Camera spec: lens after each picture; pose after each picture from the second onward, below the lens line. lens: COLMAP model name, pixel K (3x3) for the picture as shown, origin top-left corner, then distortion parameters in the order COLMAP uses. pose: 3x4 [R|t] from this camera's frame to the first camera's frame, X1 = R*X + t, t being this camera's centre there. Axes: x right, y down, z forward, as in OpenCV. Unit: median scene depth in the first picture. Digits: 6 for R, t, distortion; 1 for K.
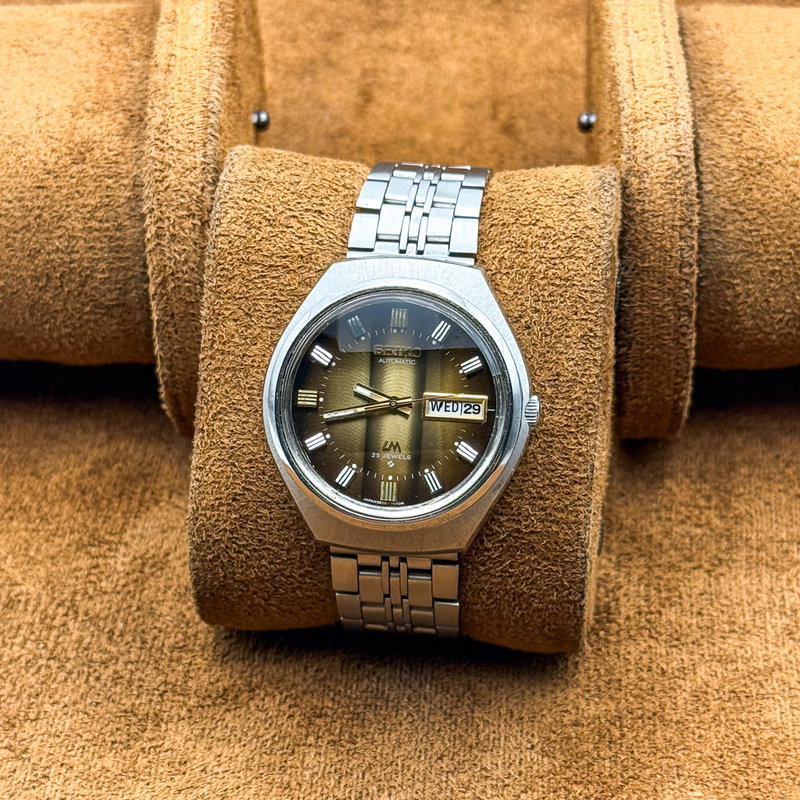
lens RADIAL K [[2245.5, 0, 400.0], [0, 2245.5, 400.0], [0, 0, 1]] dist [-0.050560, -0.335376]
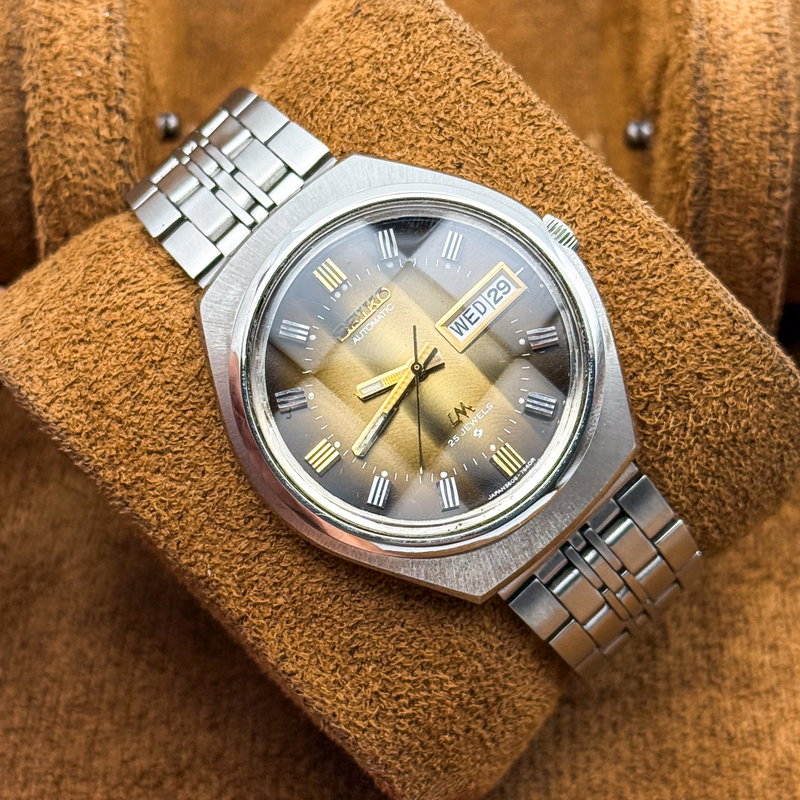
lens RADIAL K [[2282.4, 0, 399.5], [0, 2282.4, 419.9], [0, 0, 1]] dist [0.019243, 0.177268]
pose [[0.673544, -0.719368, 0.169844, -0.130311], [0.733579, 0.678735, -0.034370, 0.031183], [-0.090555, 0.147744, 0.984871, 0.316382]]
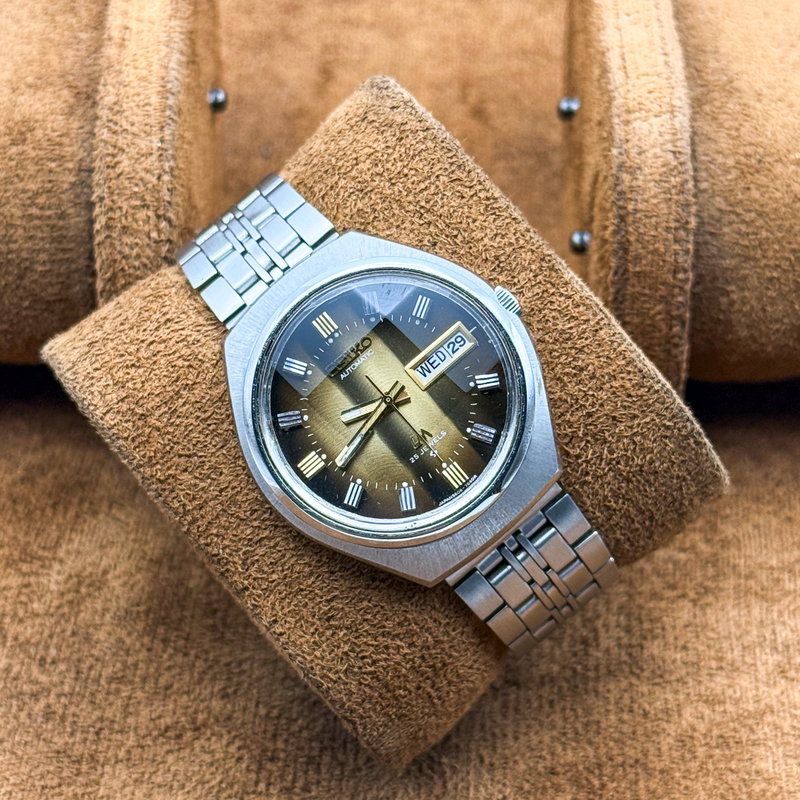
lens RADIAL K [[2245.5, 0, 400.0], [0, 2245.5, 400.0], [0, 0, 1]] dist [-0.050560, -0.335376]
pose [[0.716557, -0.679083, 0.159349, -0.133924], [0.694854, 0.714918, -0.077907, 0.070199], [-0.061016, 0.166550, 0.984143, 0.140468]]
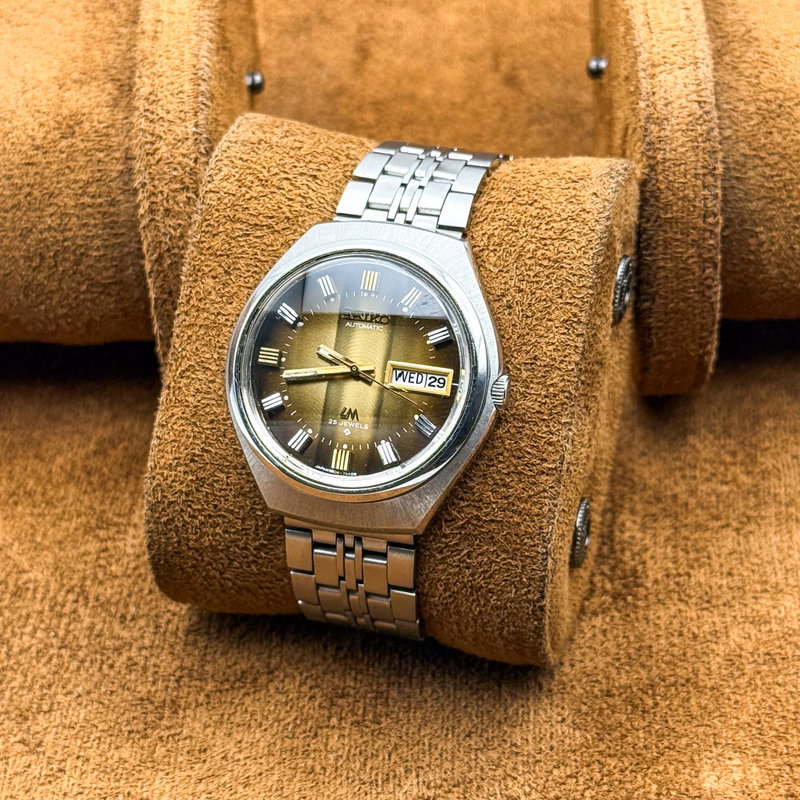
lens RADIAL K [[2245.5, 0, 400.0], [0, 2245.5, 400.0], [0, 0, 1]] dist [-0.050560, -0.335376]
pose [[0.988081, 0.089046, -0.125564, 0.132943], [-0.098554, 0.992549, -0.071655, 0.078889], [0.118248, 0.083176, 0.989494, 0.054514]]
